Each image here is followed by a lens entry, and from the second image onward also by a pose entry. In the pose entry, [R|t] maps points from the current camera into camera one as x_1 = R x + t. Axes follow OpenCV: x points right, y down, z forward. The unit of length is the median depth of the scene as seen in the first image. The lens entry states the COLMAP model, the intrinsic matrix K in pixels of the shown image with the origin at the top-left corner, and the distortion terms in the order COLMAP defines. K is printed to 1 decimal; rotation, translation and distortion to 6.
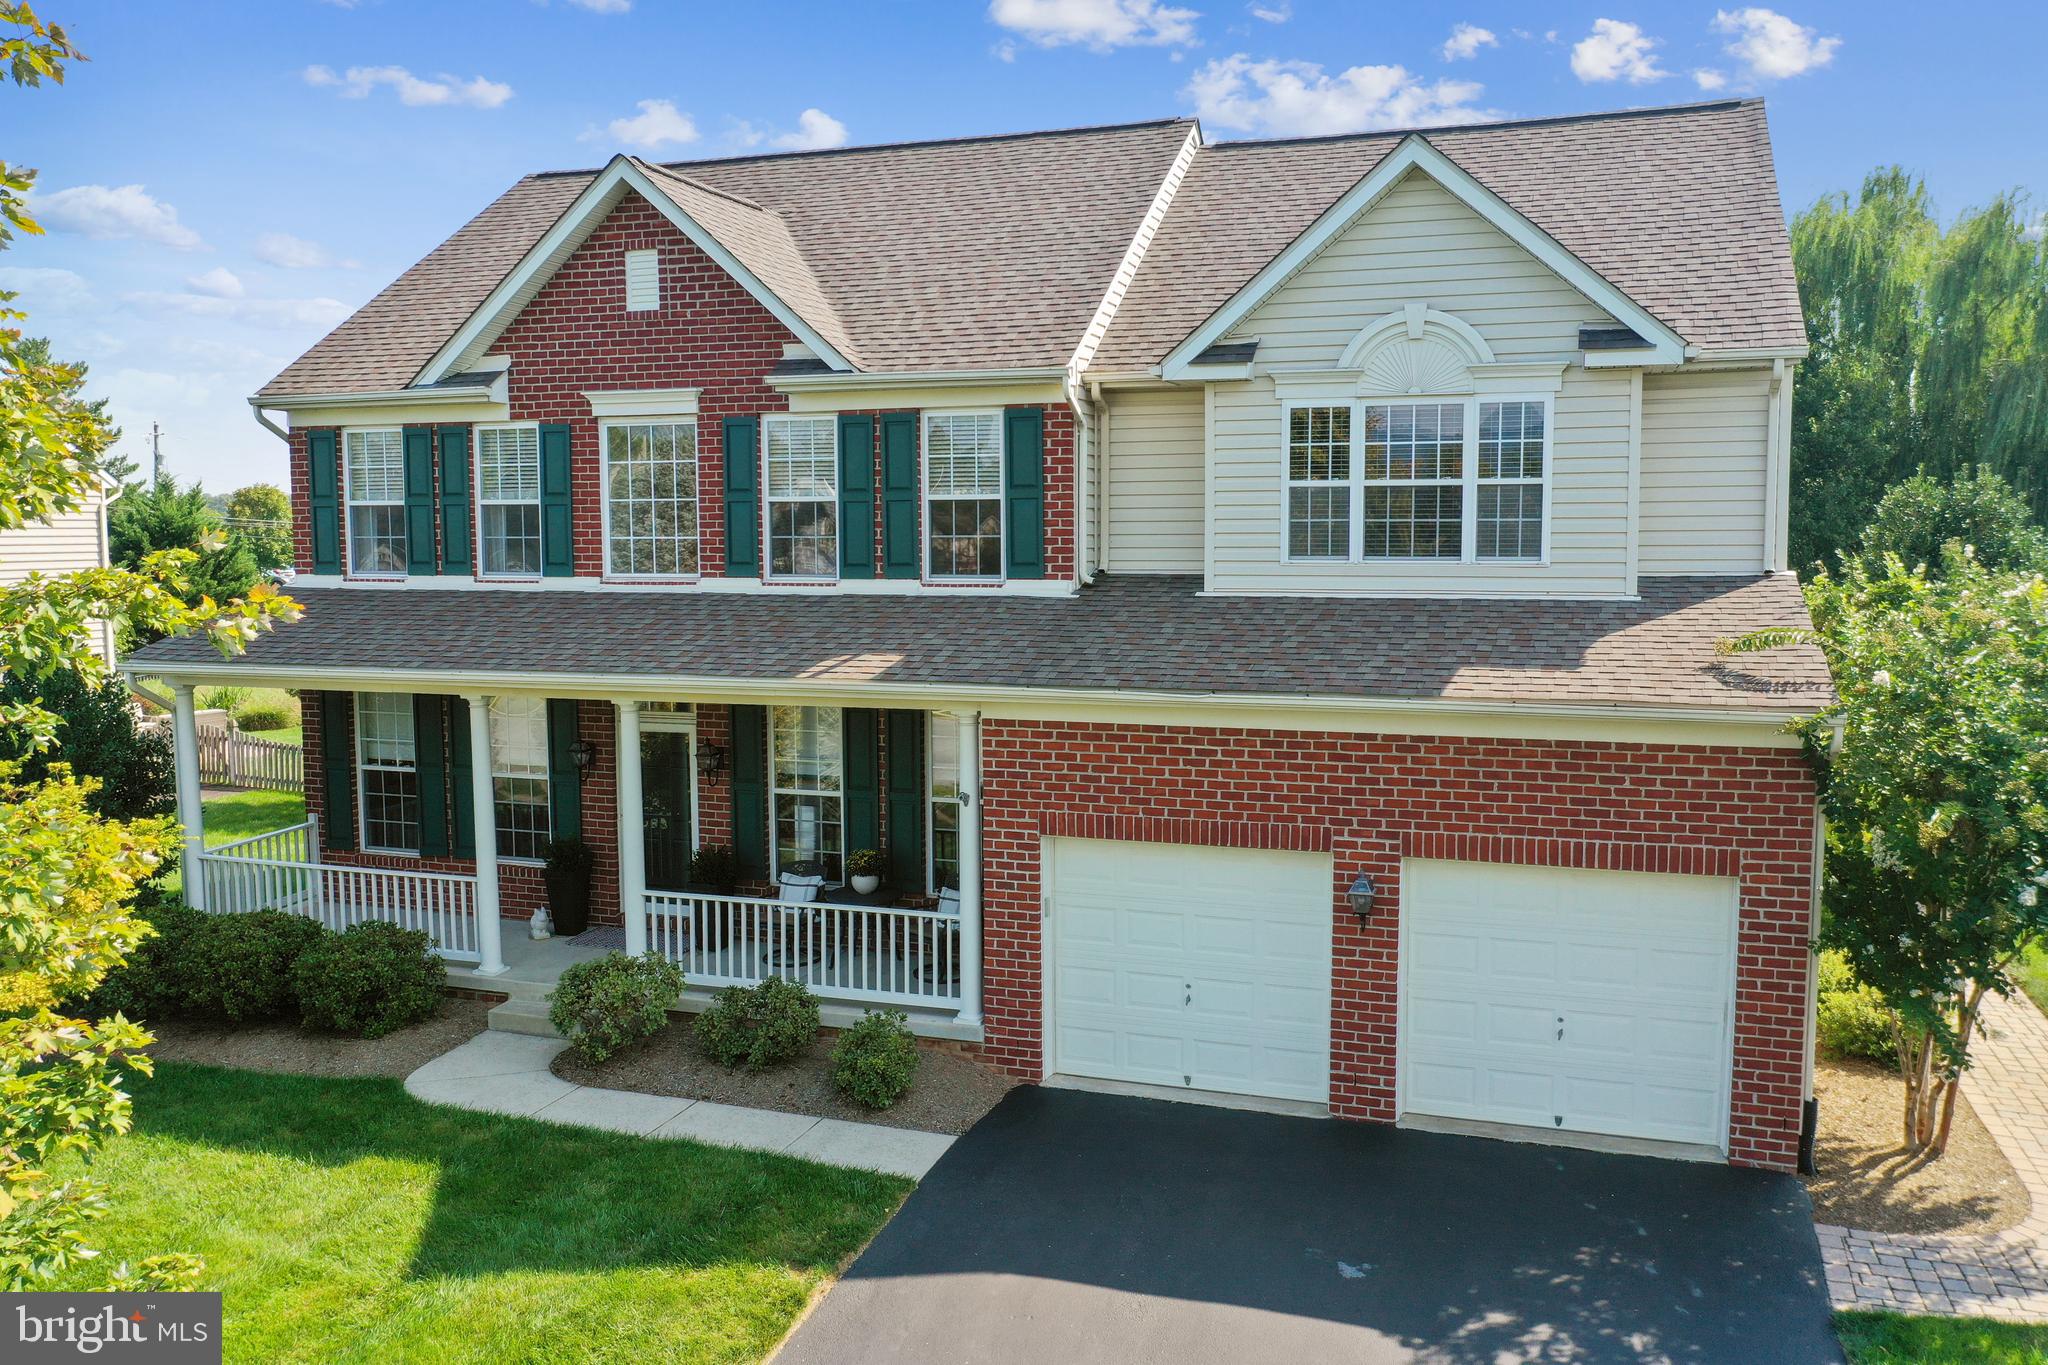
lens RADIAL K [[1621.1, 0, 1024.0], [0, 1621.1, 682.5], [0, 0, 1]] dist [-0.003564, 0.003107]
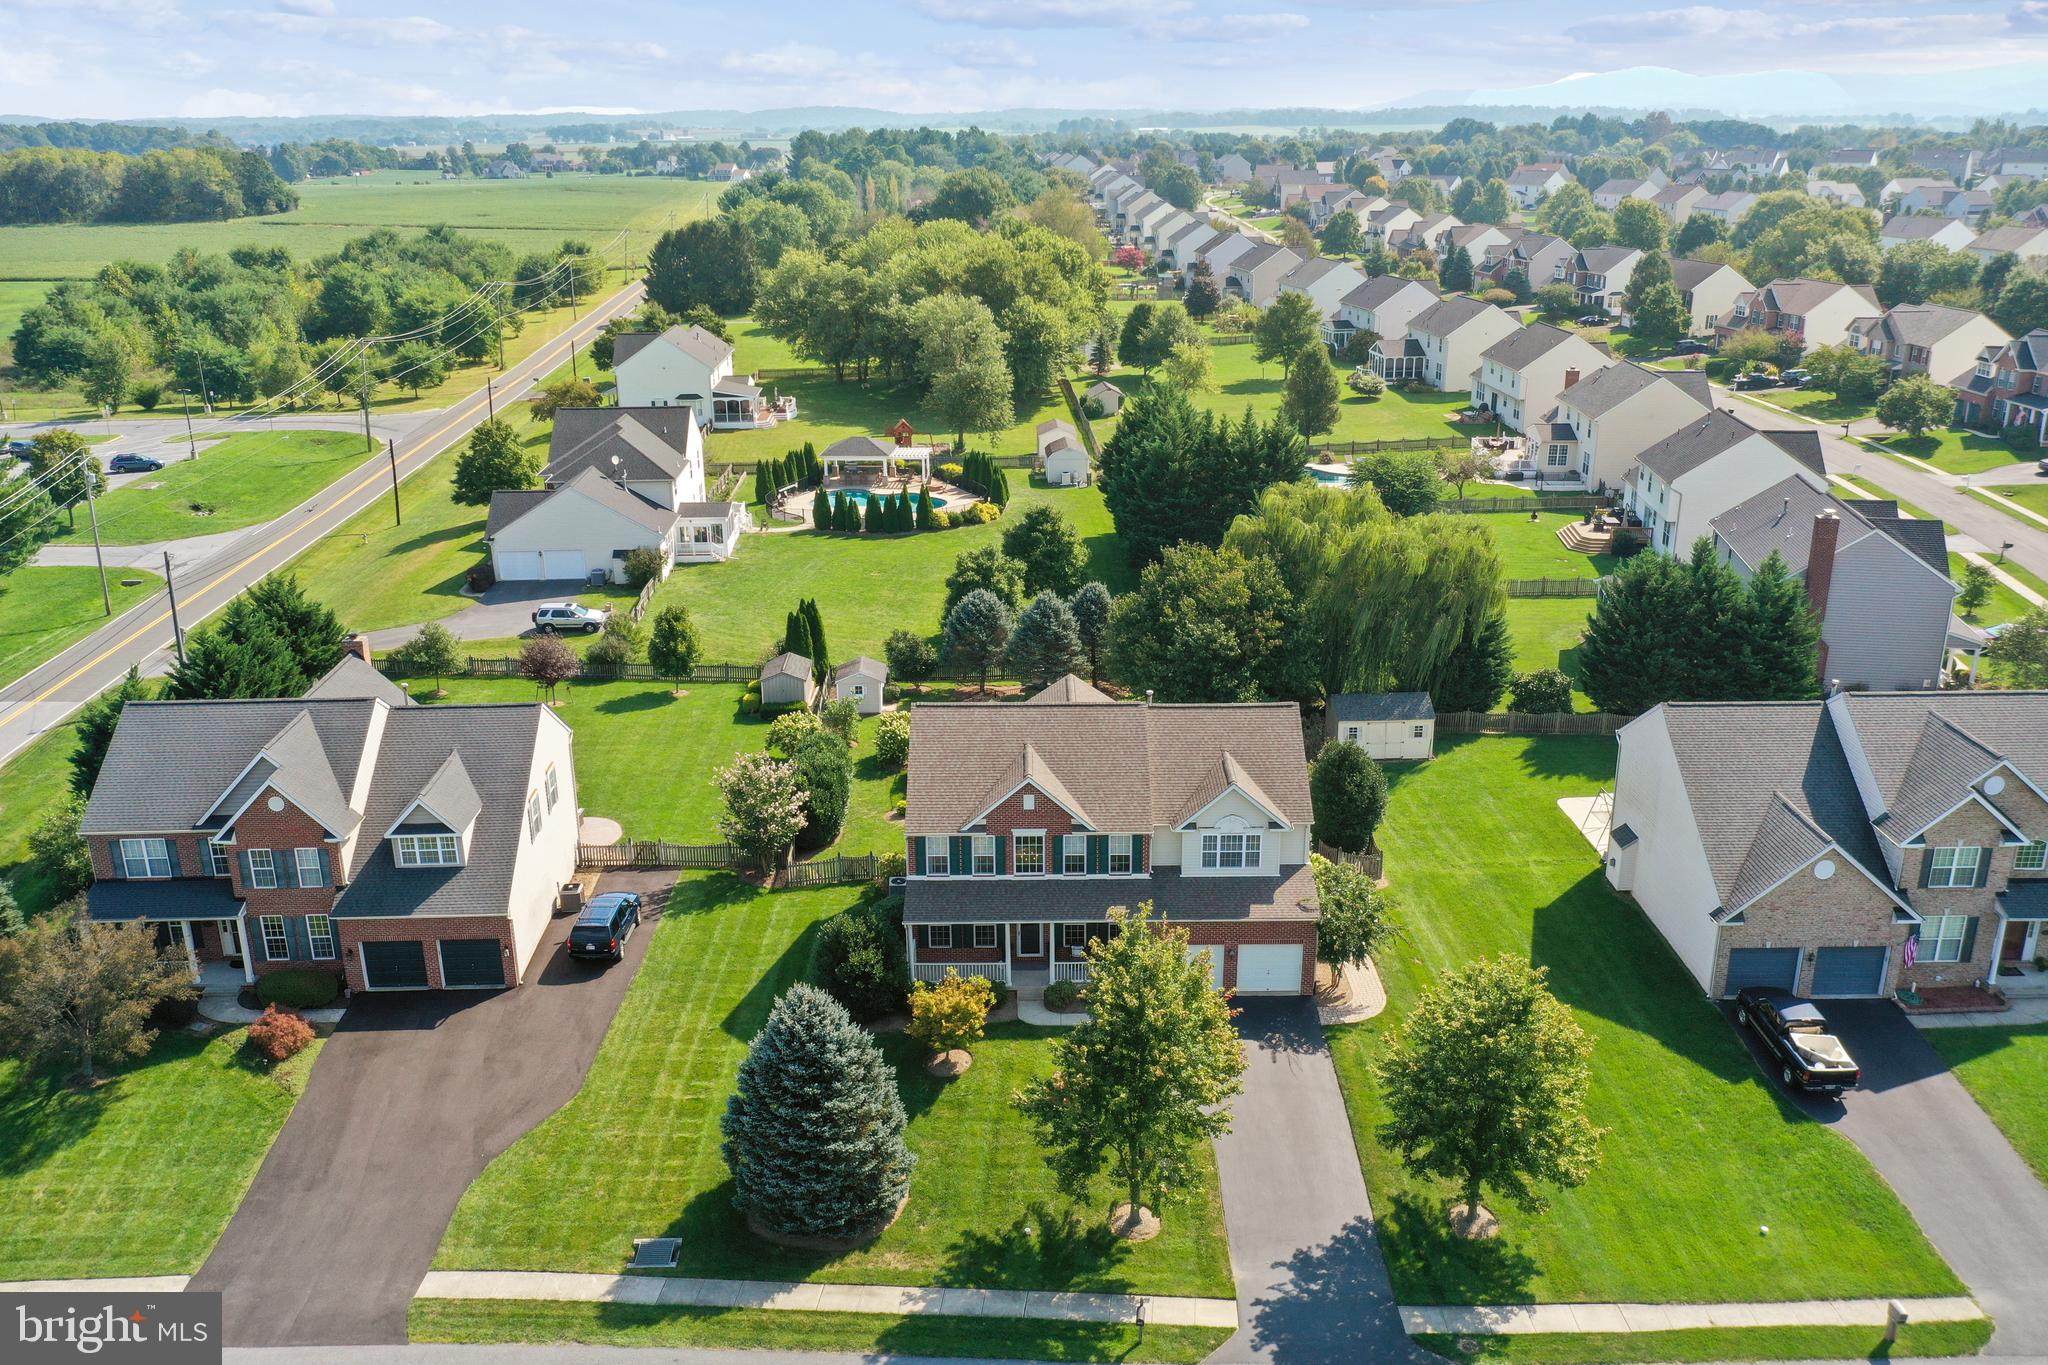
lens RADIAL K [[1621.1, 0, 1024.0], [0, 1621.1, 682.5], [0, 0, 1]] dist [-0.003564, 0.003107]
pose [[0.944198, -0.117756, 0.307610, -1.466343], [0.035154, 0.964603, 0.261354, -1.604249], [-0.327497, -0.235956, 0.914915, -2.511869]]
